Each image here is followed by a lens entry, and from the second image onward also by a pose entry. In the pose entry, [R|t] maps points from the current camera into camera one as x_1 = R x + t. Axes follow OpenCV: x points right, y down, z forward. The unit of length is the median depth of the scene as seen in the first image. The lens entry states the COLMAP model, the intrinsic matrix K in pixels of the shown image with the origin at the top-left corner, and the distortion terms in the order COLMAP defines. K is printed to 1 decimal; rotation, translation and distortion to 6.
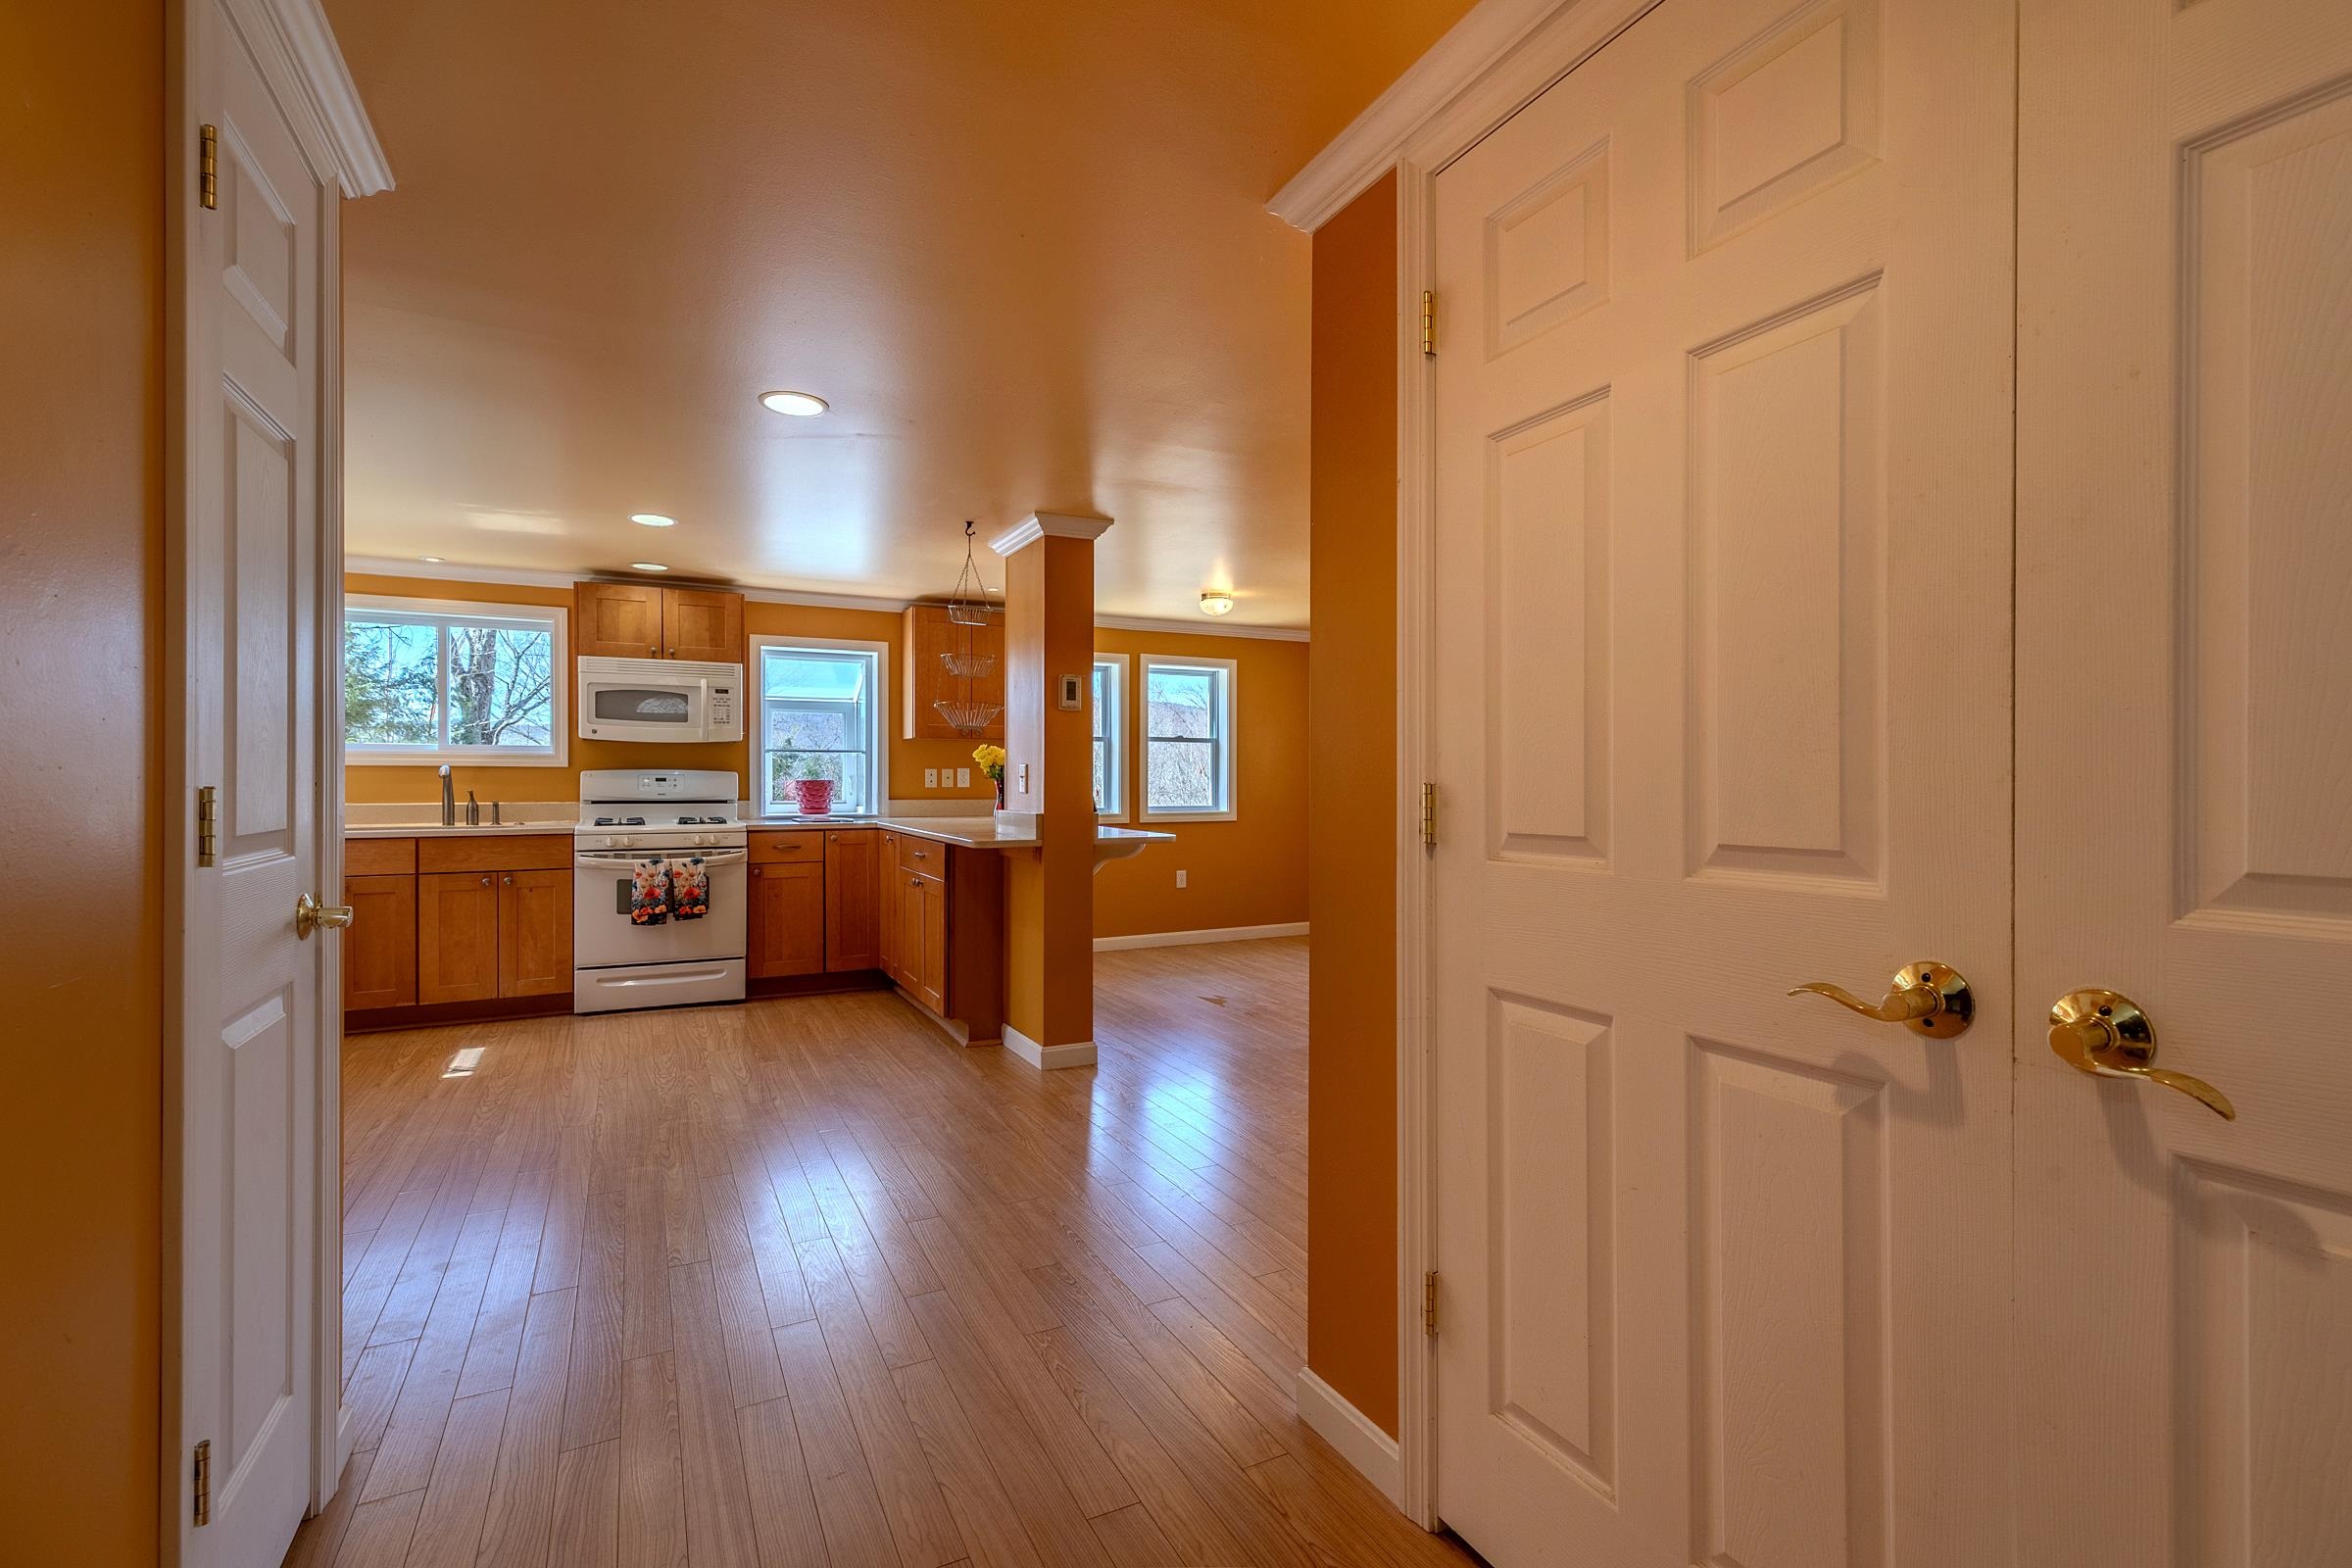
lens RADIAL K [[1076.3, 0, 1183.5], [0, 1076.3, 781.2], [0, 0, 1]] dist [0.006568, 0.001381]
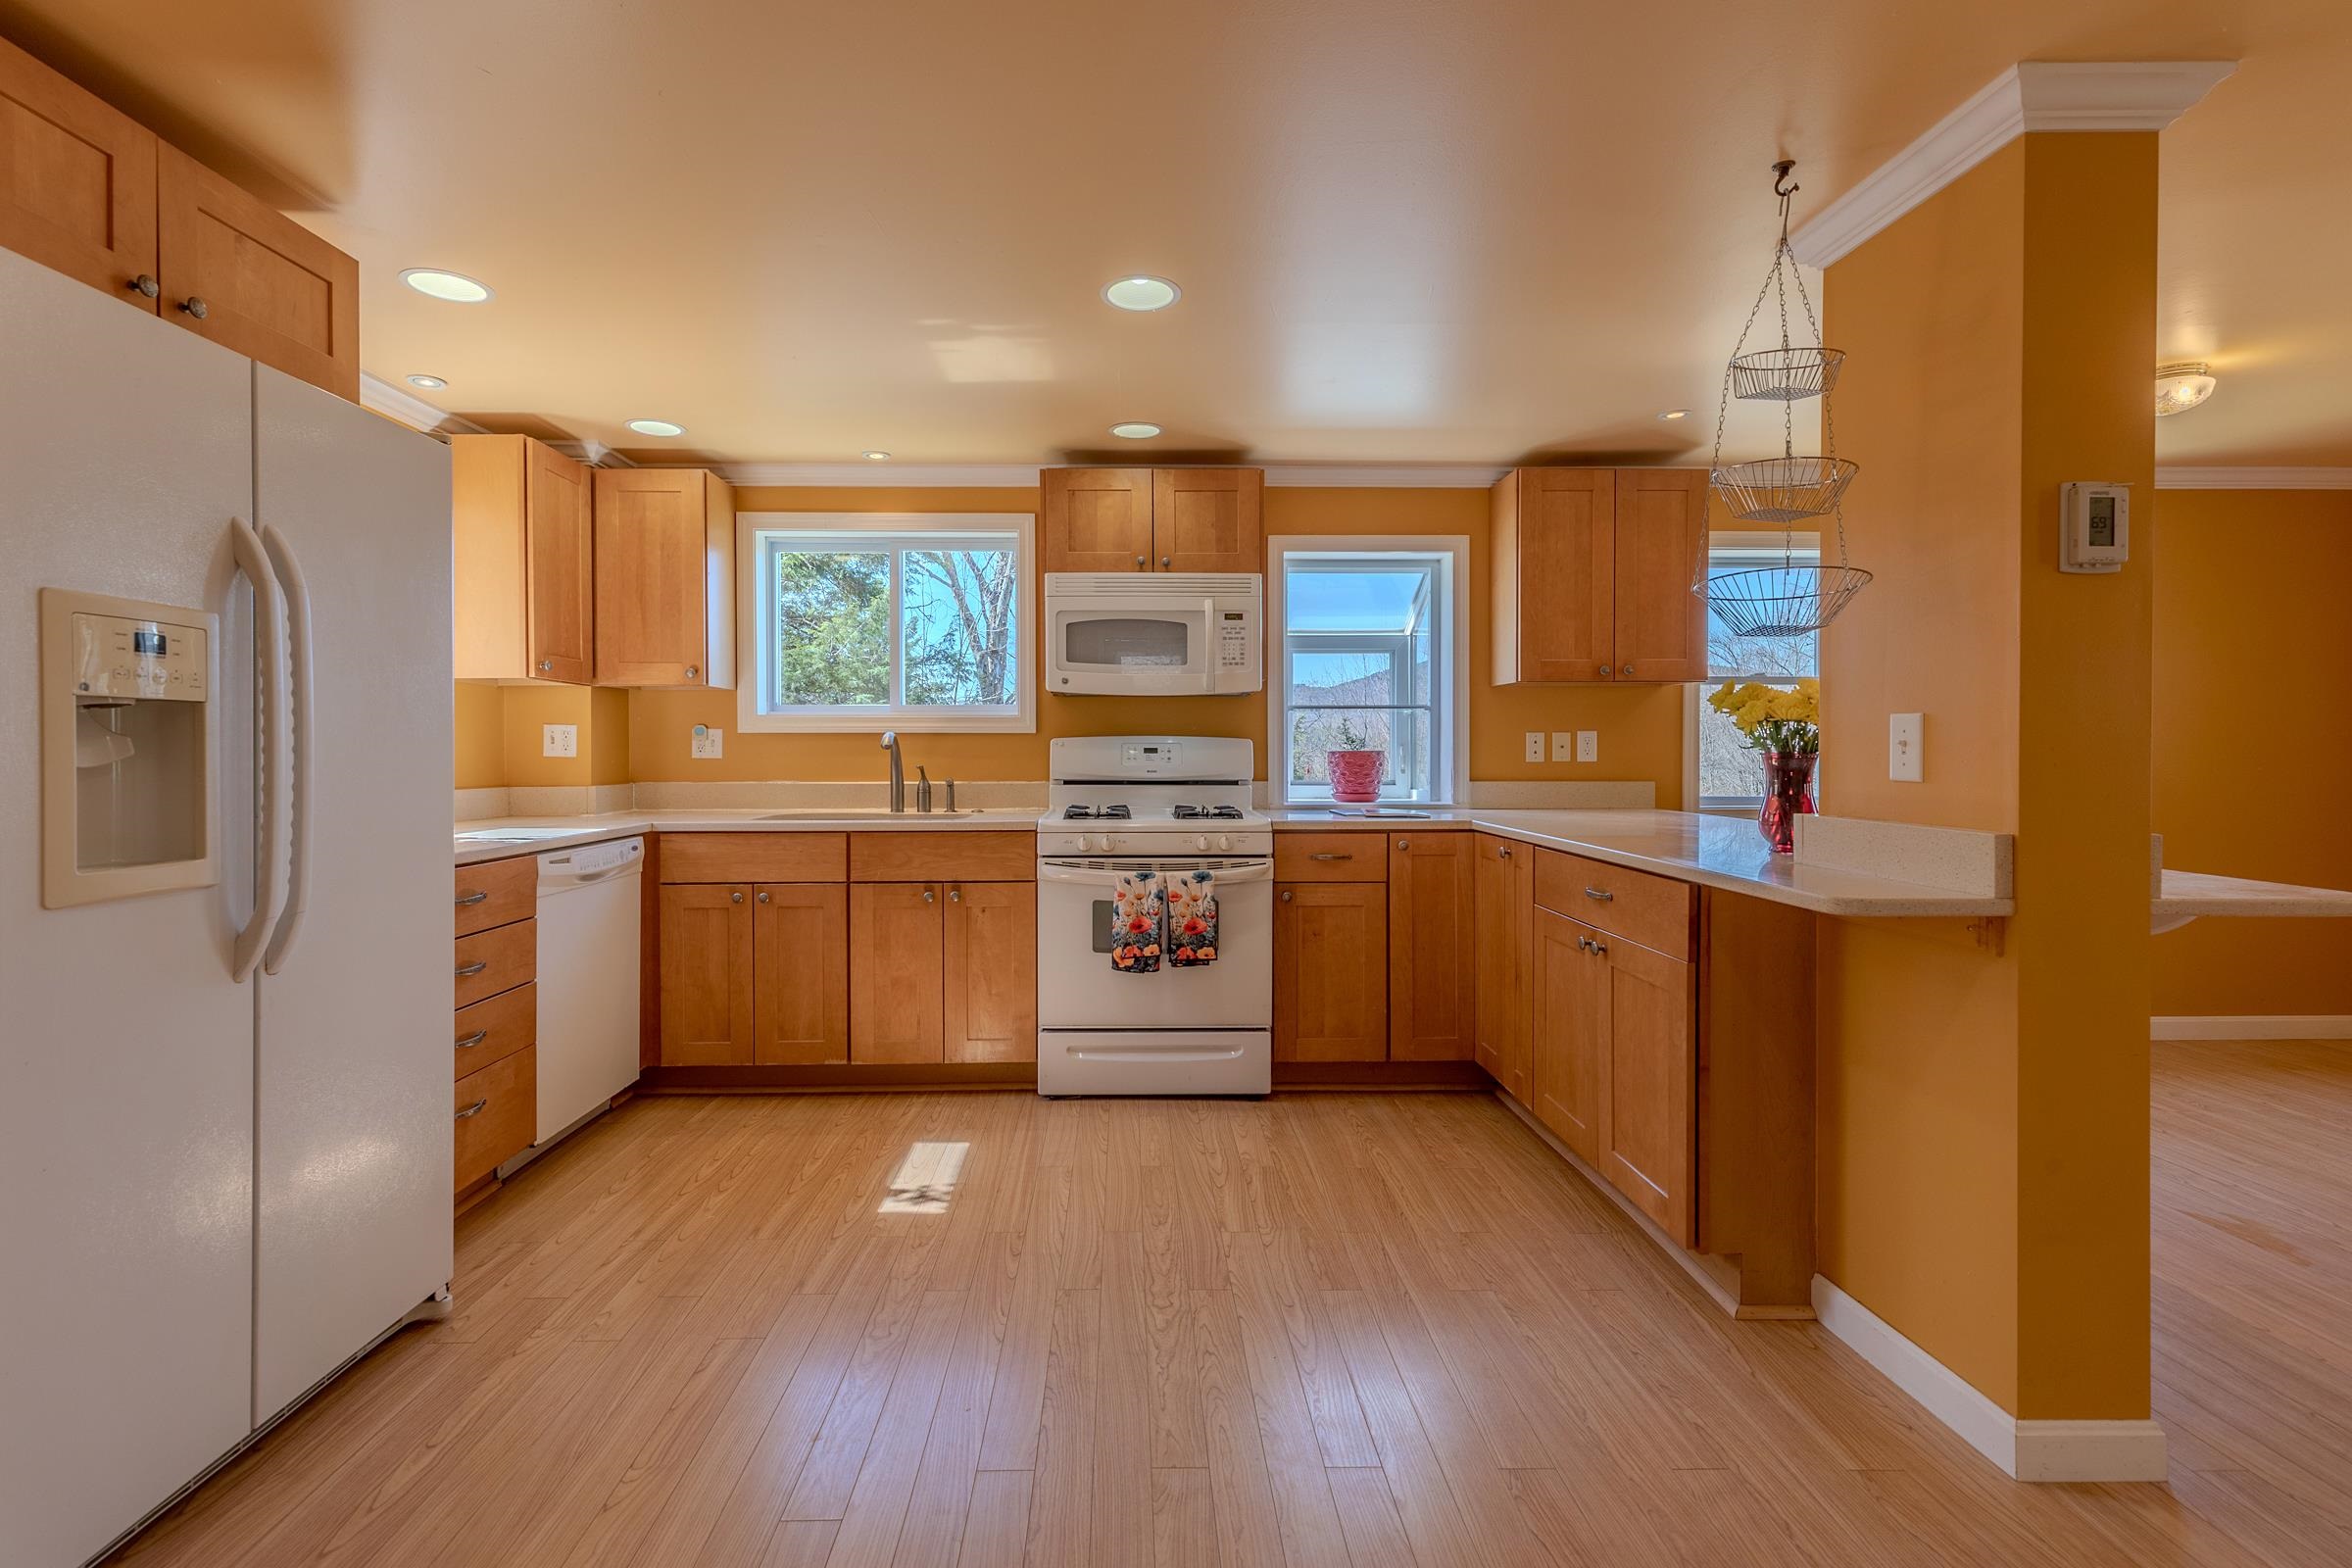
lens RADIAL K [[1076.3, 0, 1153.9], [0, 1076.3, 768.4], [0, 0, 1]] dist [0.006568, 0.001381]
pose [[0.902511, 0.005936, -0.430626, -0.194786], [0.000890, 0.999877, 0.015647, -0.000751], [0.430666, -0.014505, 0.902395, 0.396297]]
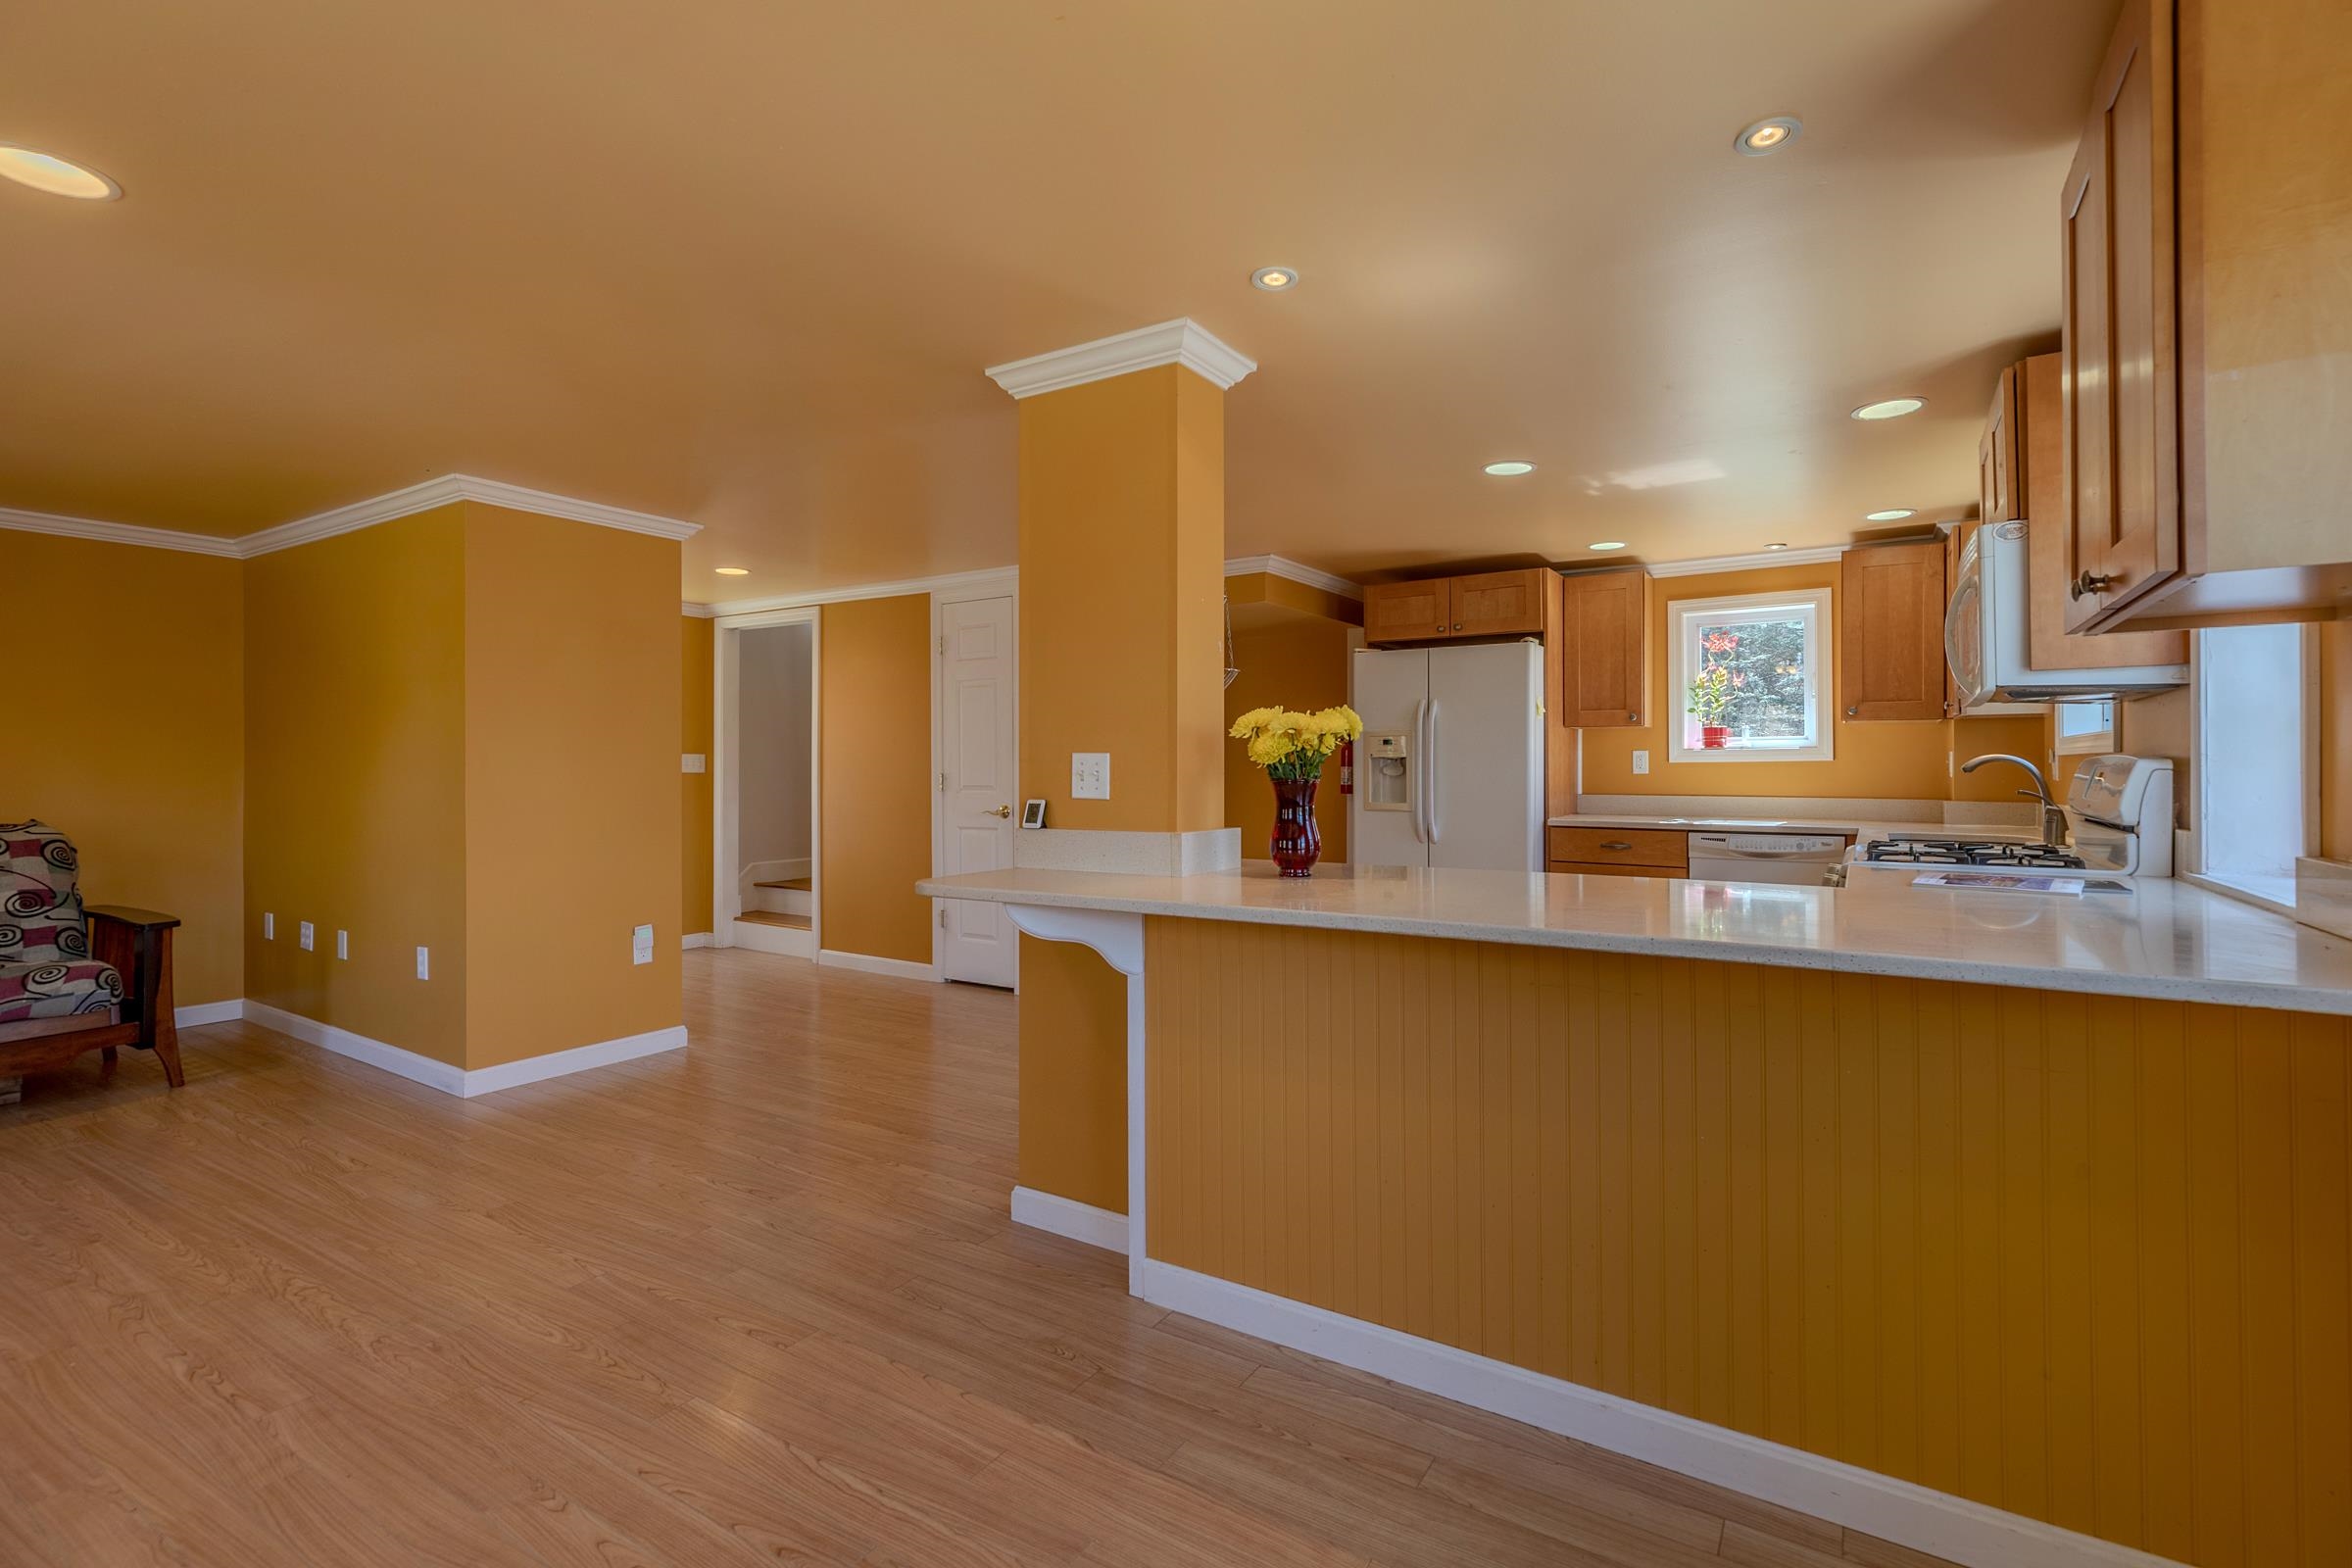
lens RADIAL K [[1076.3, 0, 1182.2], [0, 1076.3, 771.7], [0, 0, 1]] dist [0.006568, 0.001381]
pose [[-0.858307, 0.002176, -0.513131, 0.126021], [-0.001179, 0.999980, 0.006212, -0.006447], [0.513135, 0.005937, -0.858288, 1.275825]]
